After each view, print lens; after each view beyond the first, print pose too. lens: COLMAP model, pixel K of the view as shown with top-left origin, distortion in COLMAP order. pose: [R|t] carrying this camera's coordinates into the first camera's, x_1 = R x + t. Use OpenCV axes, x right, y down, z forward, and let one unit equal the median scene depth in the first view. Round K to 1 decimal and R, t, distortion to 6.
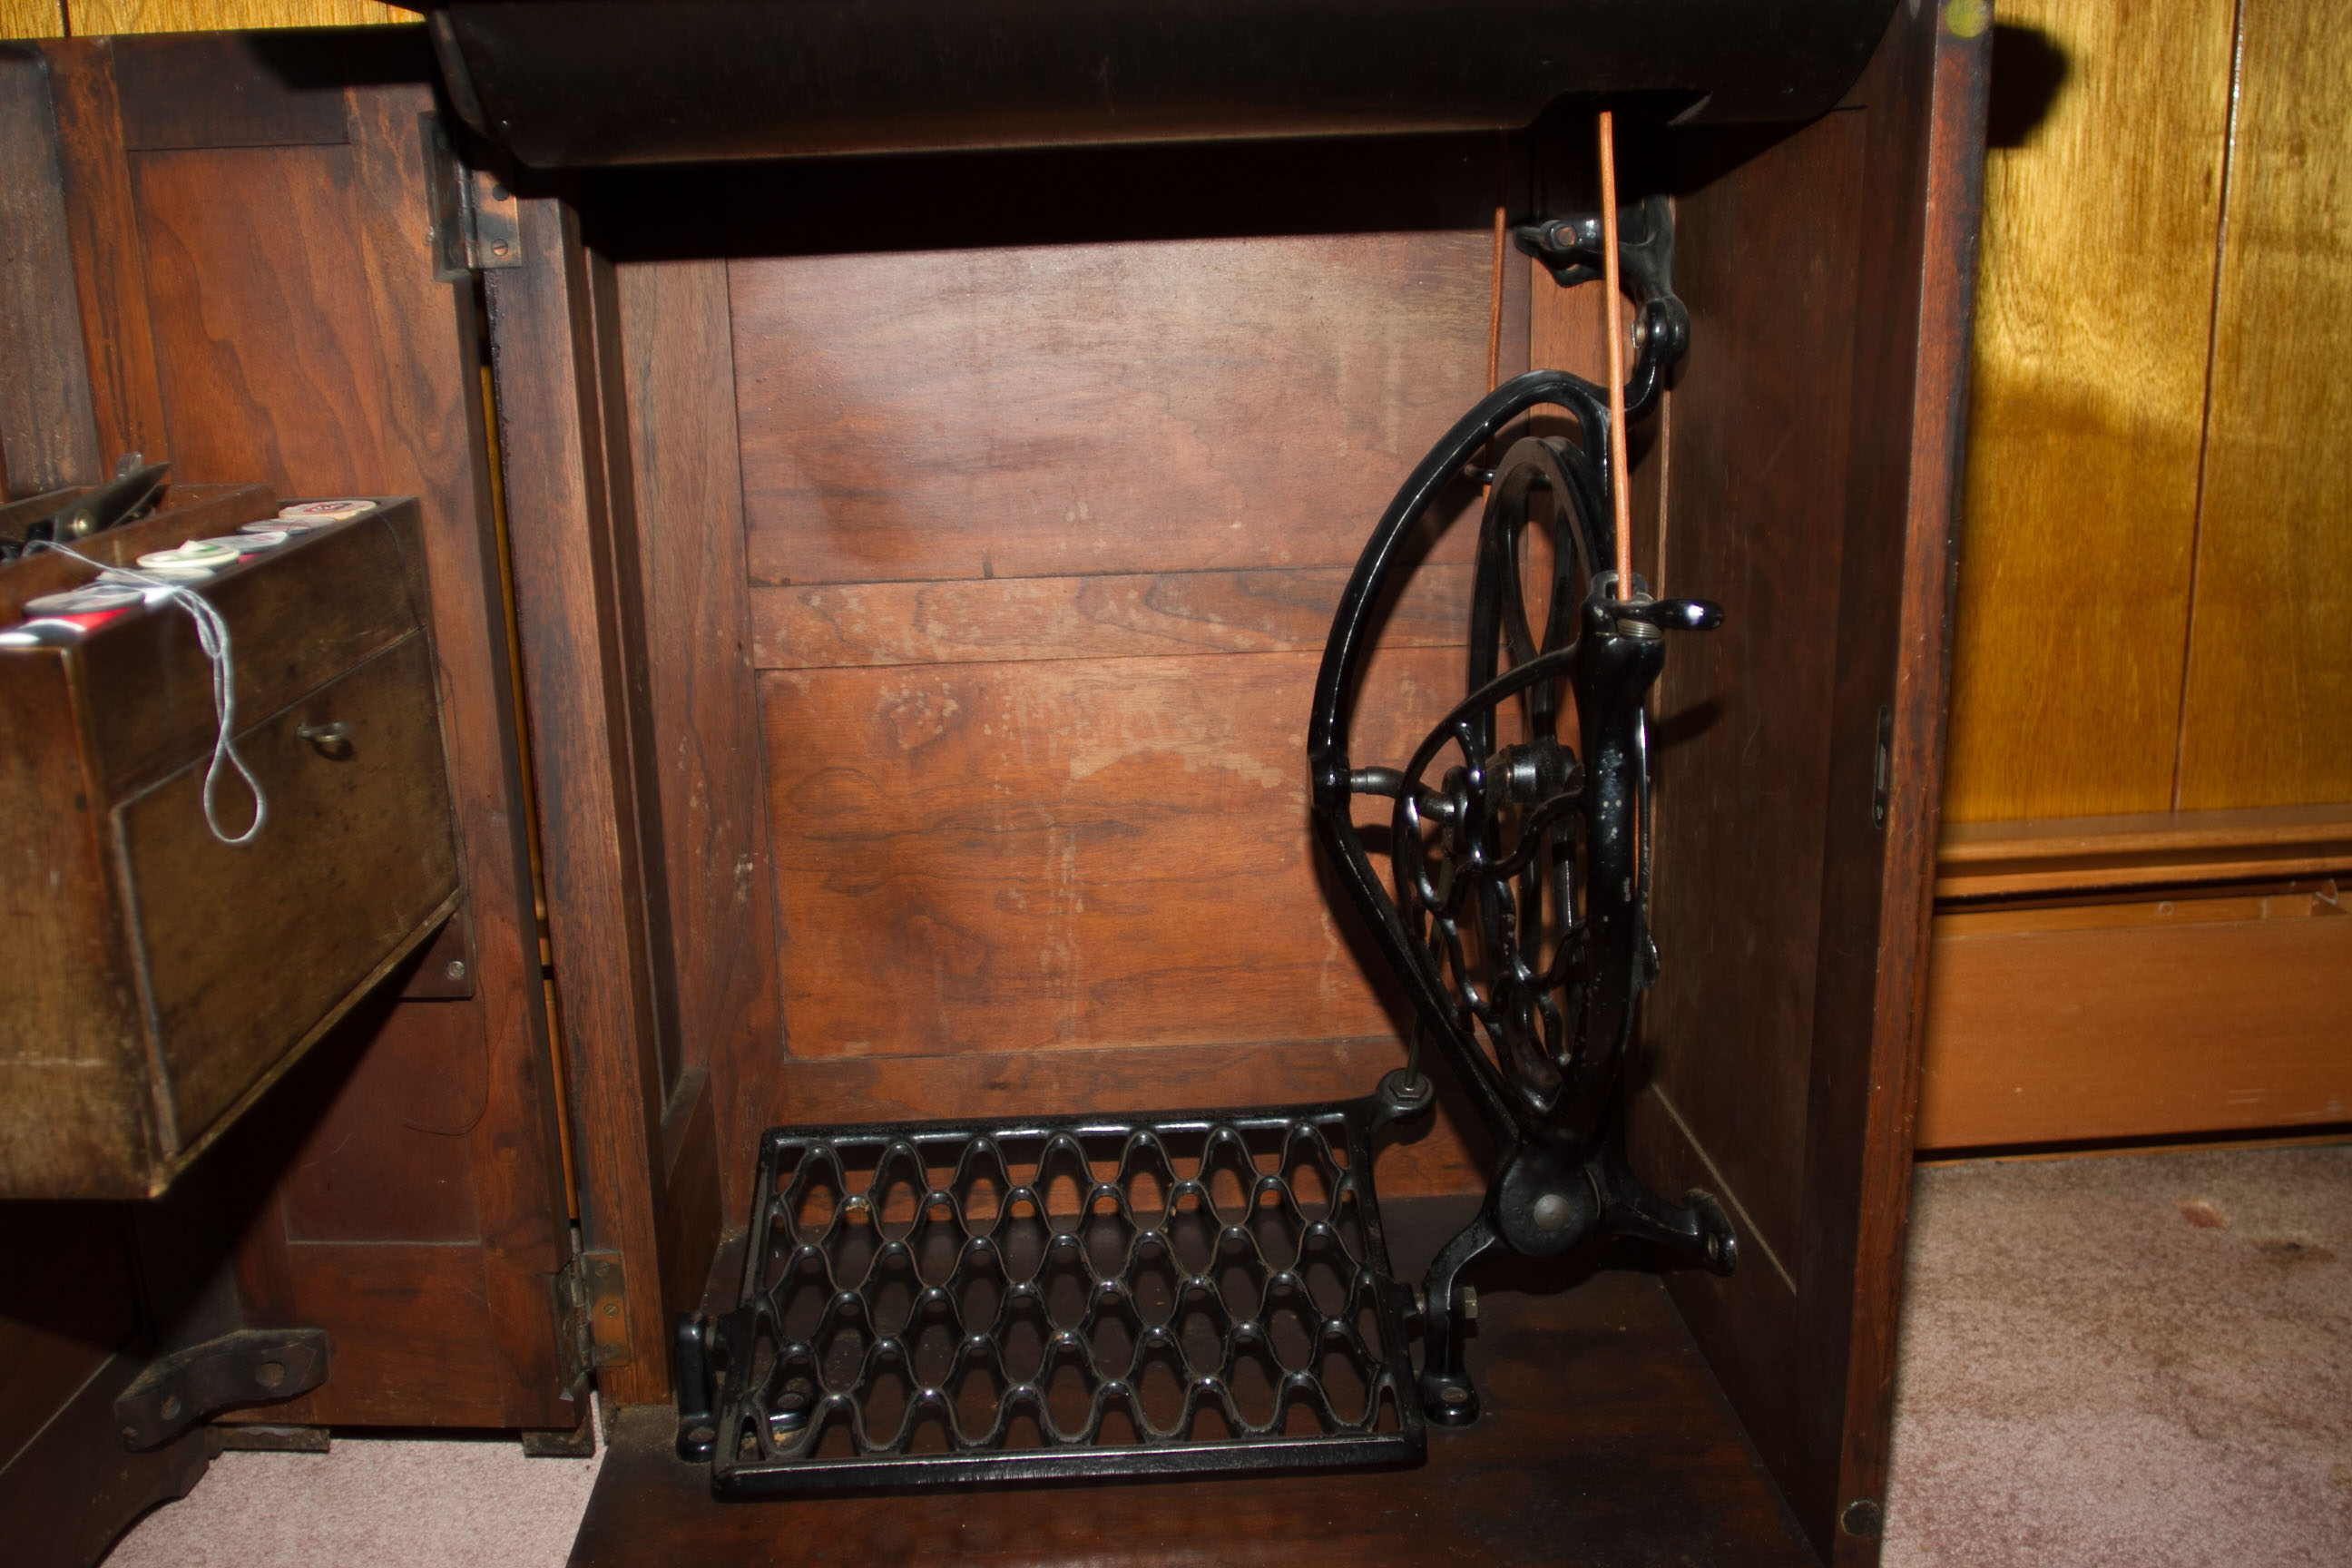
lens RADIAL K [[2187.8, 0, 1168.4], [0, 2187.8, 781.1], [0, 0, 1]] dist [-0.077361, 0.065805]
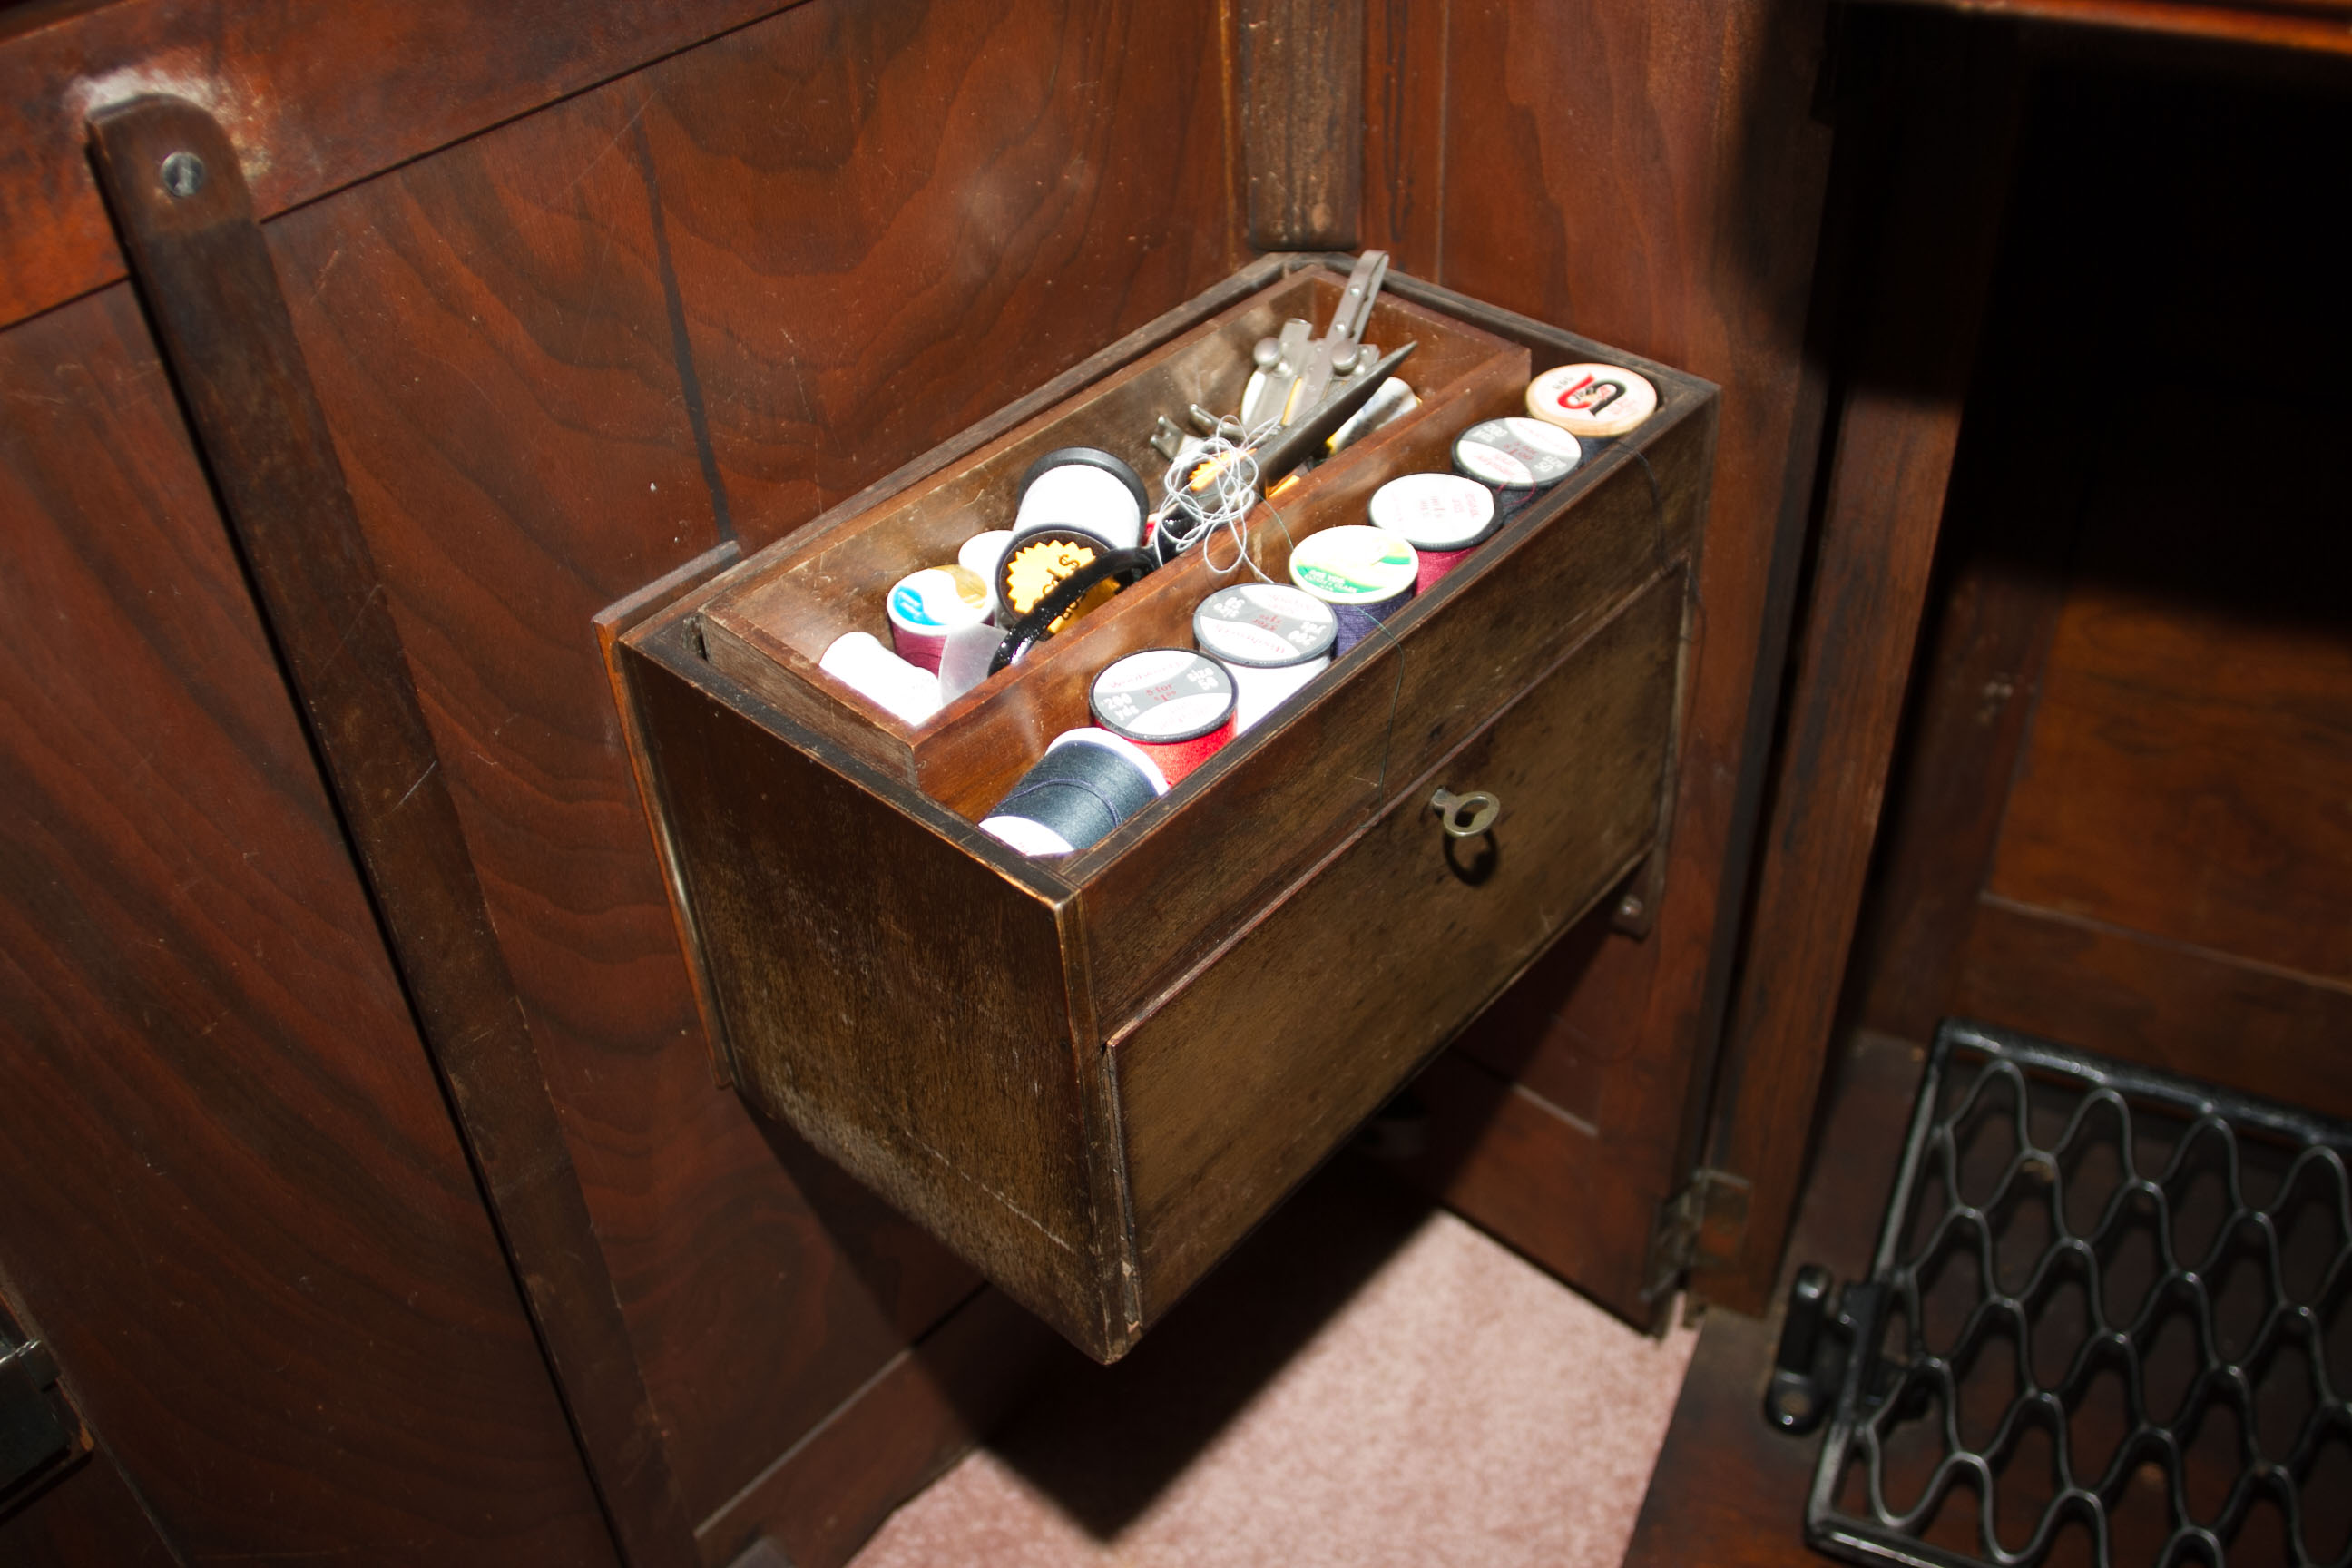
lens RADIAL K [[2187.8, 0, 1168.4], [0, 2187.8, 781.1], [0, 0, 1]] dist [-0.077361, 0.065805]
pose [[0.766961, 0.403695, -0.498799, -0.078118], [-0.142489, 0.865051, 0.481023, -0.342869], [0.625673, -0.297853, 0.720983, 0.338962]]
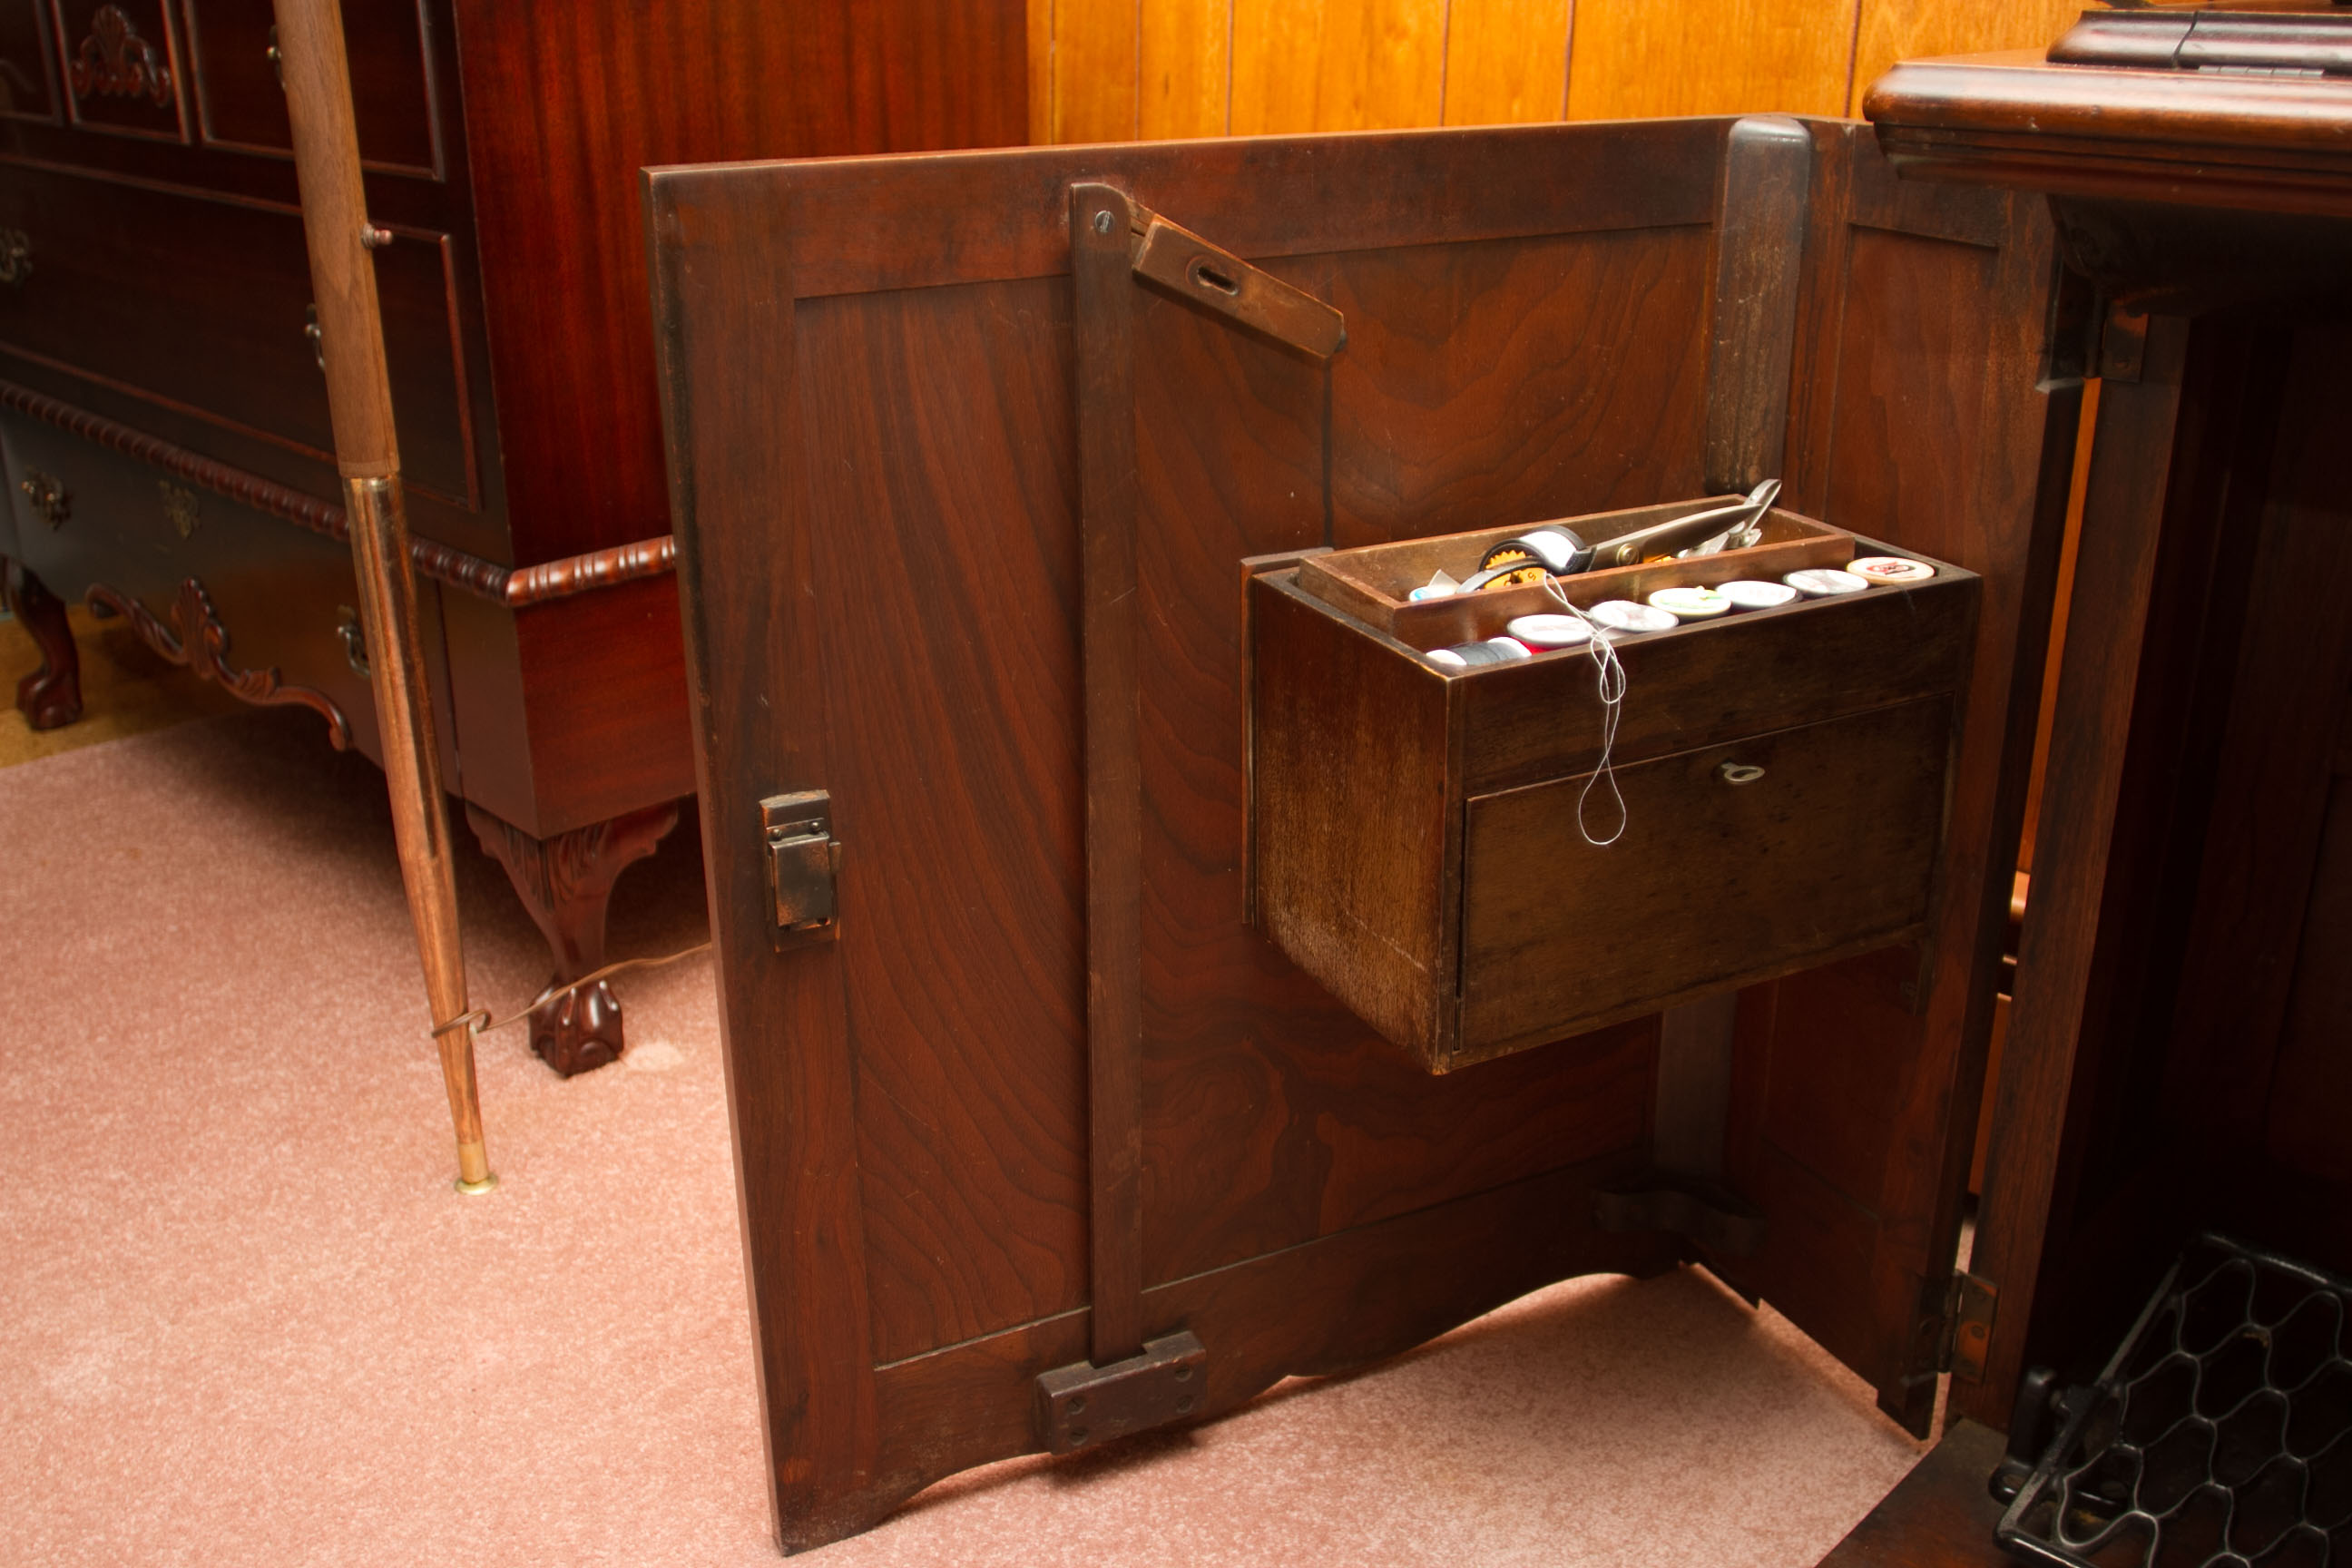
lens RADIAL K [[2187.8, 0, 1168.4], [0, 2187.8, 781.1], [0, 0, 1]] dist [-0.077361, 0.065805]
pose [[0.472905, 0.337759, -0.813806, 0.379233], [-0.232076, 0.938745, 0.254754, -0.219545], [0.850001, 0.068390, 0.522323, 0.104931]]
